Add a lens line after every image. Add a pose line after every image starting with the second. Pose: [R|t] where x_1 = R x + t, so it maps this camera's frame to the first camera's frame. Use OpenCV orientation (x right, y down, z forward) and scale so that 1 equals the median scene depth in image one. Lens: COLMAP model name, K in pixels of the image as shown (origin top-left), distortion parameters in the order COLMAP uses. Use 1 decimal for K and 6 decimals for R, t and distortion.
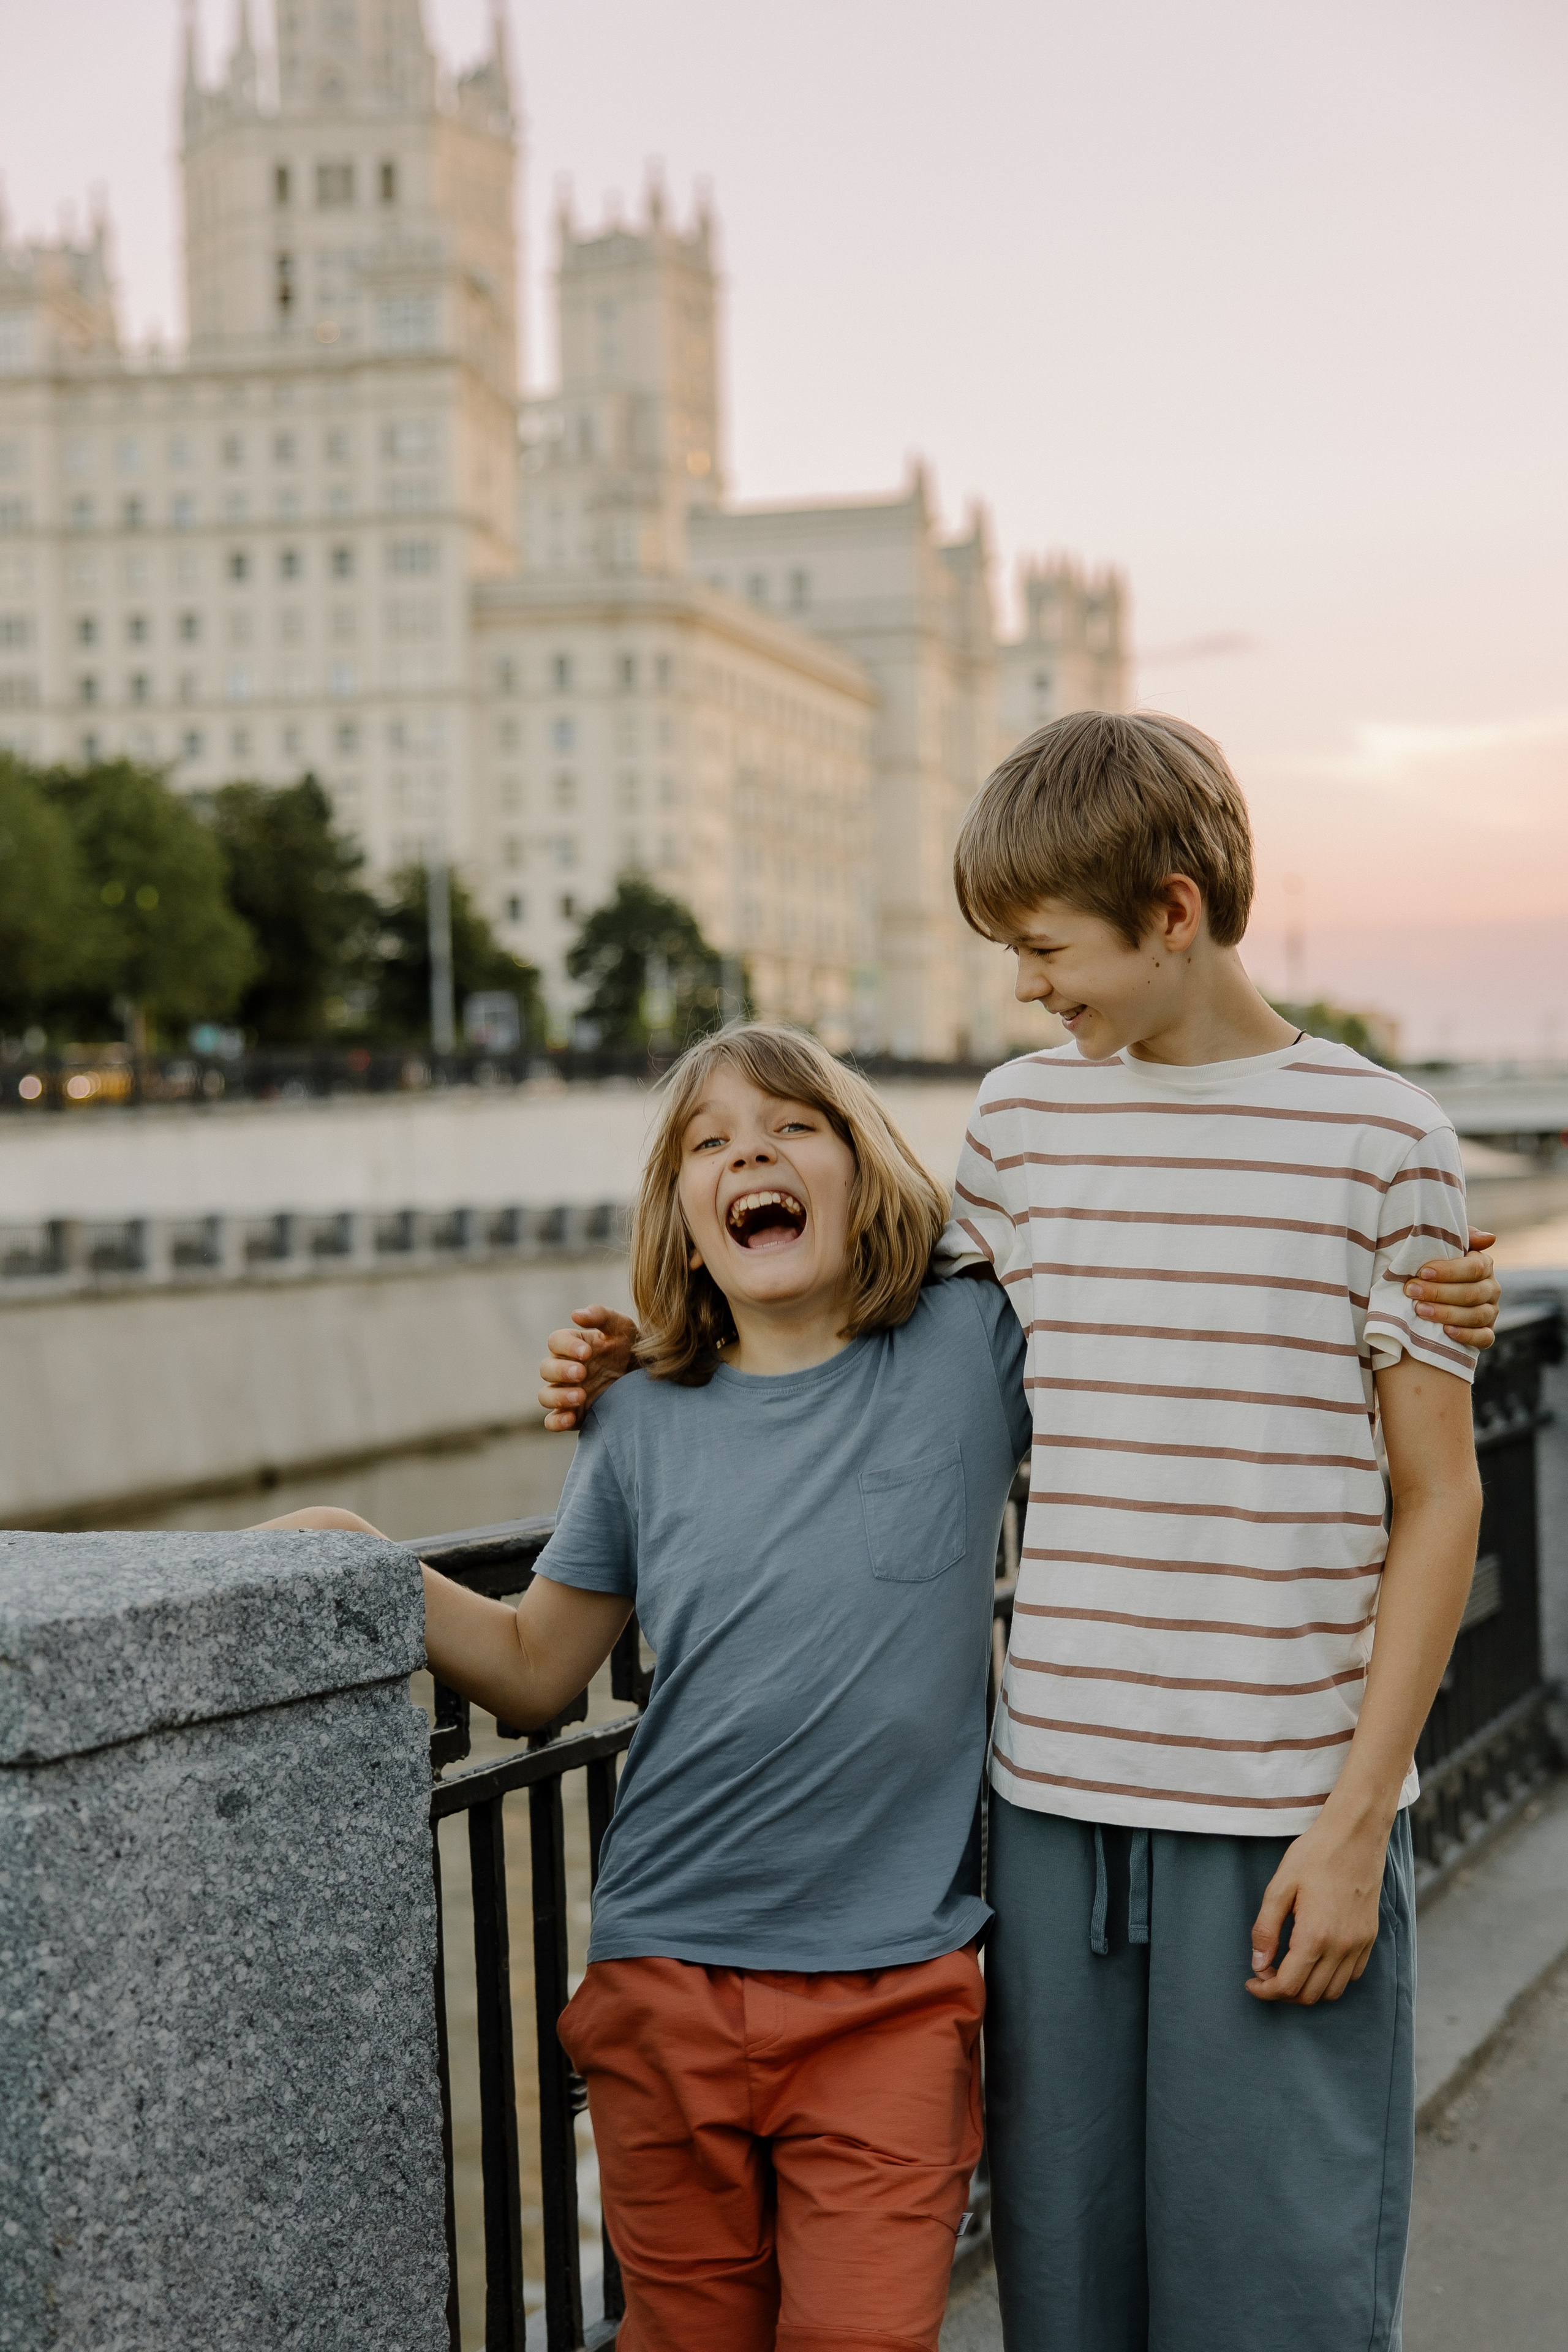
lens RADIAL K [[4172.4, 0, 786.1], [0, 4172.4, 1377.1], [0, 0, 1]] dist [0.020462, 0.131871]
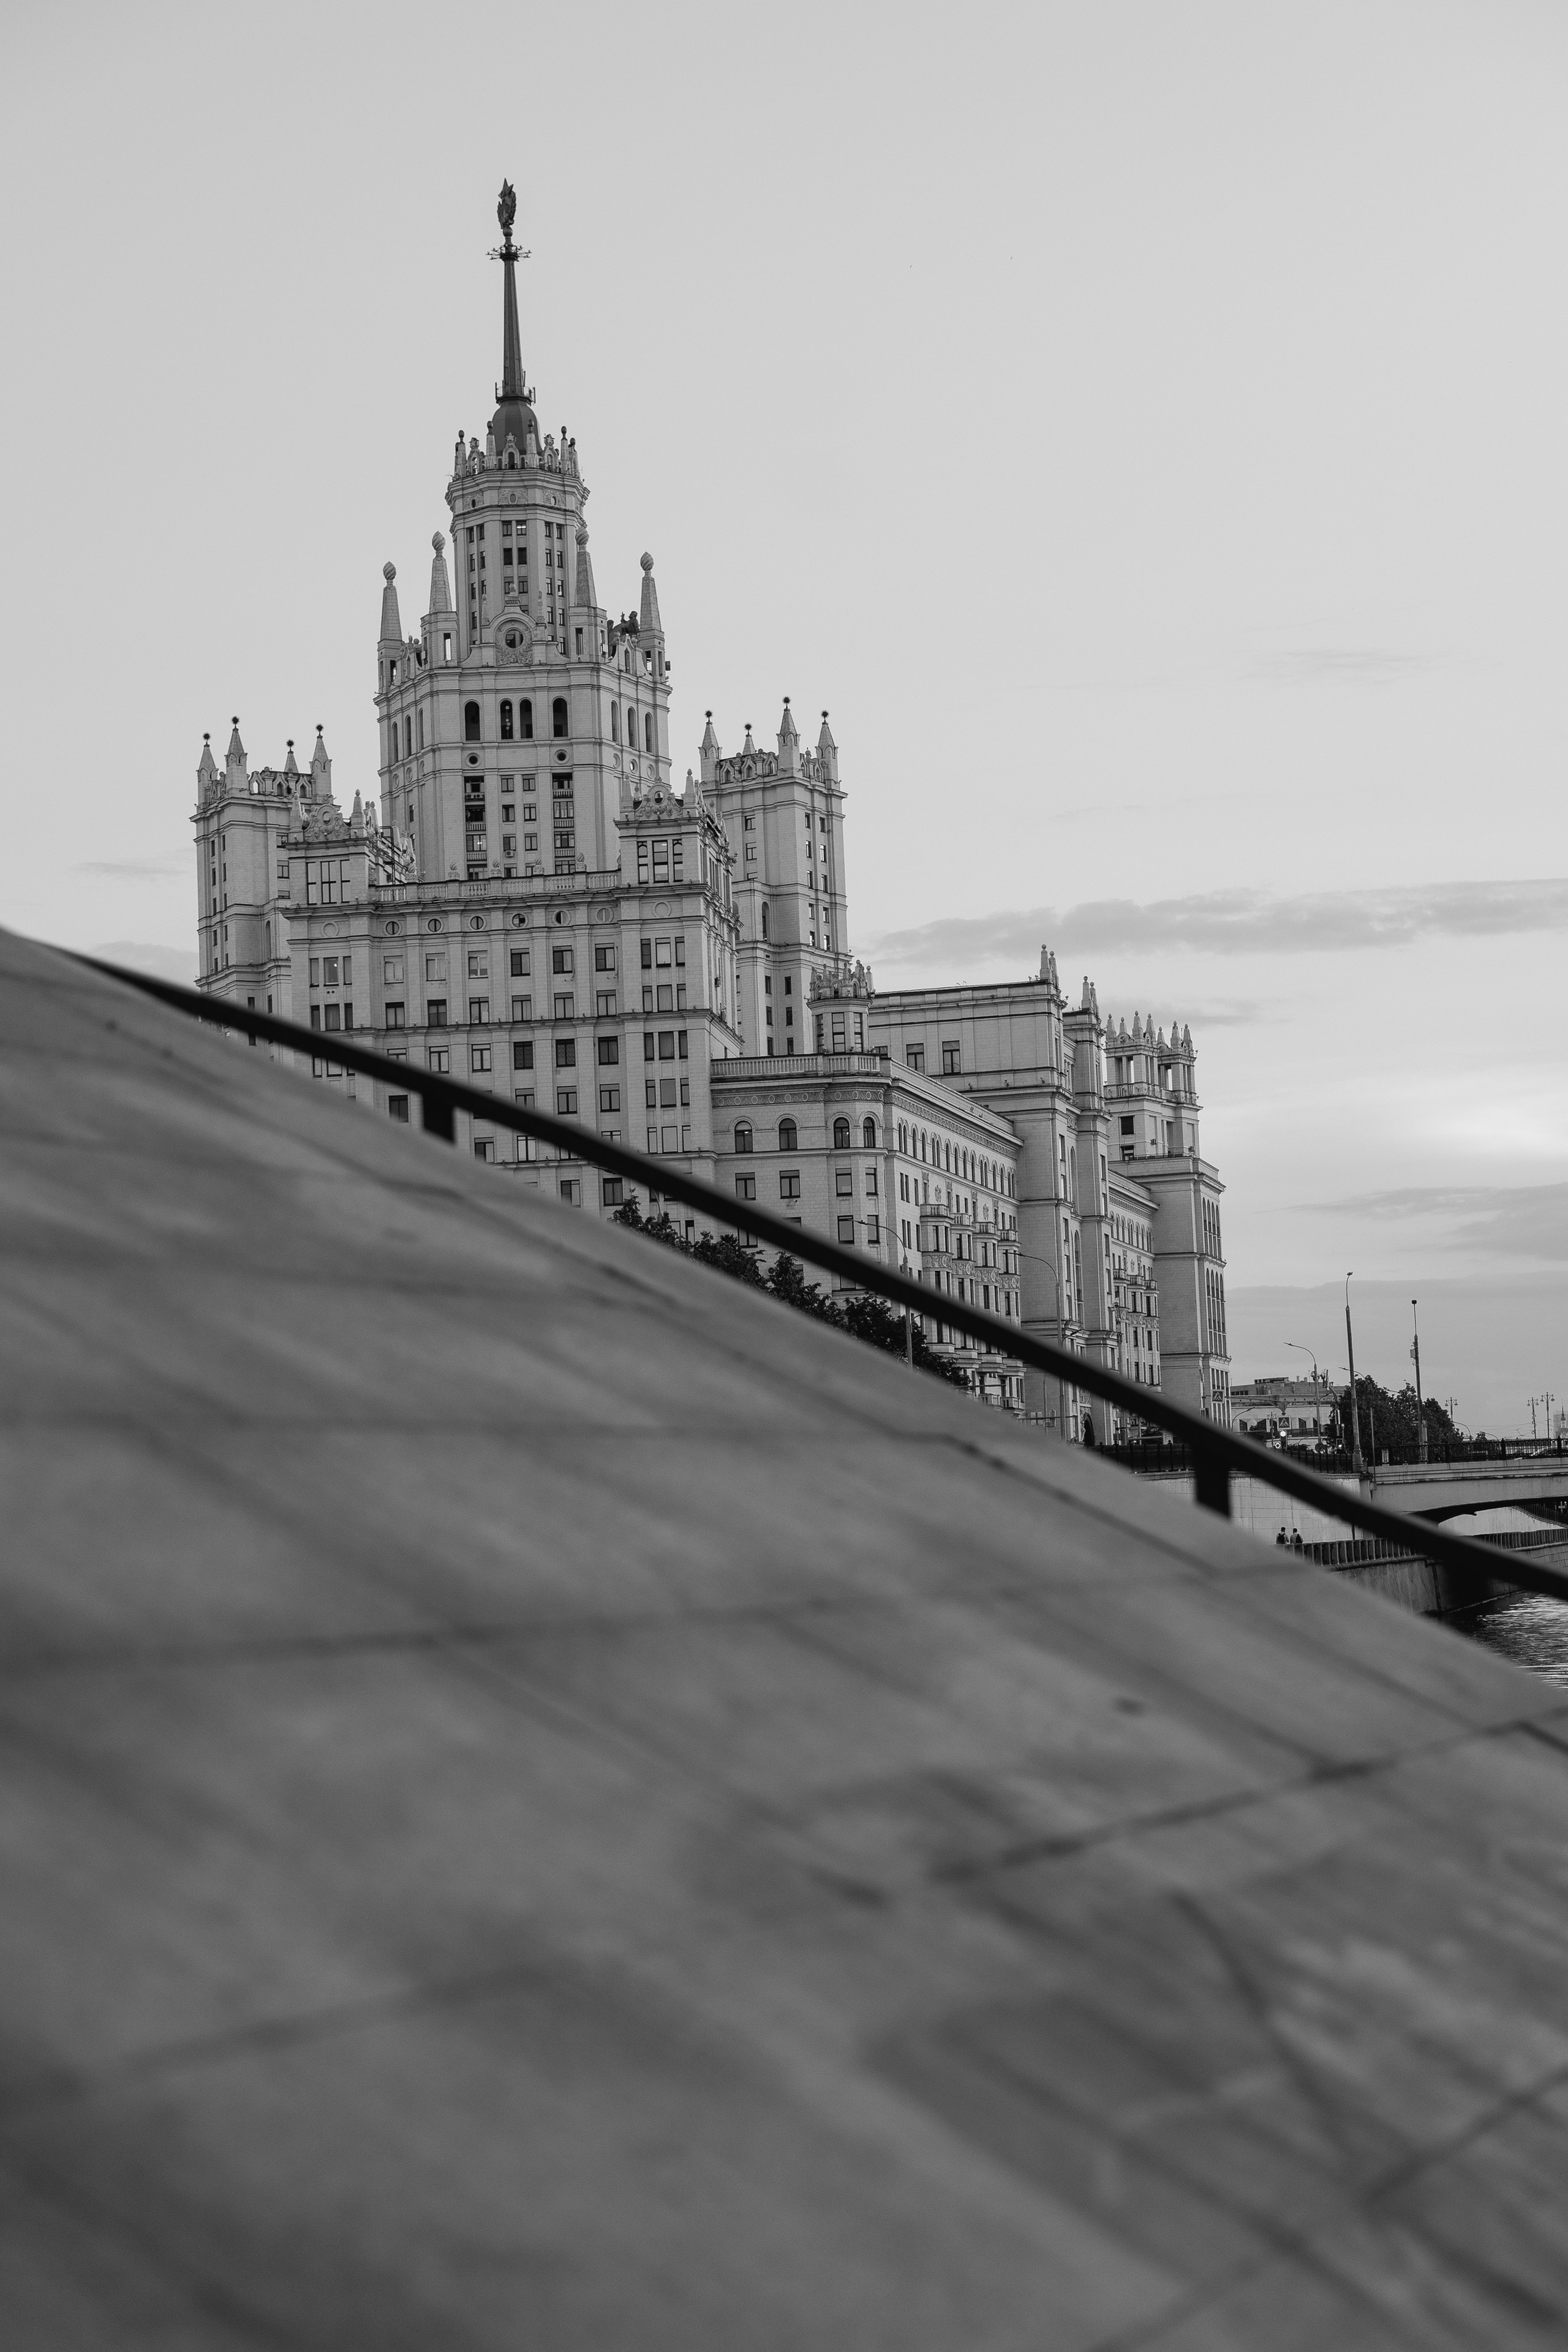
lens RADIAL K [[3839.5, 0, 754.2], [0, 3839.5, 1235.5], [0, 0, 1]] dist [0.033290, 0.098659]
pose [[0.999827, -0.015505, -0.010307, -0.052106], [0.014041, 0.991482, -0.129484, 0.006136], [0.012227, 0.129317, 0.991528, -0.112549]]
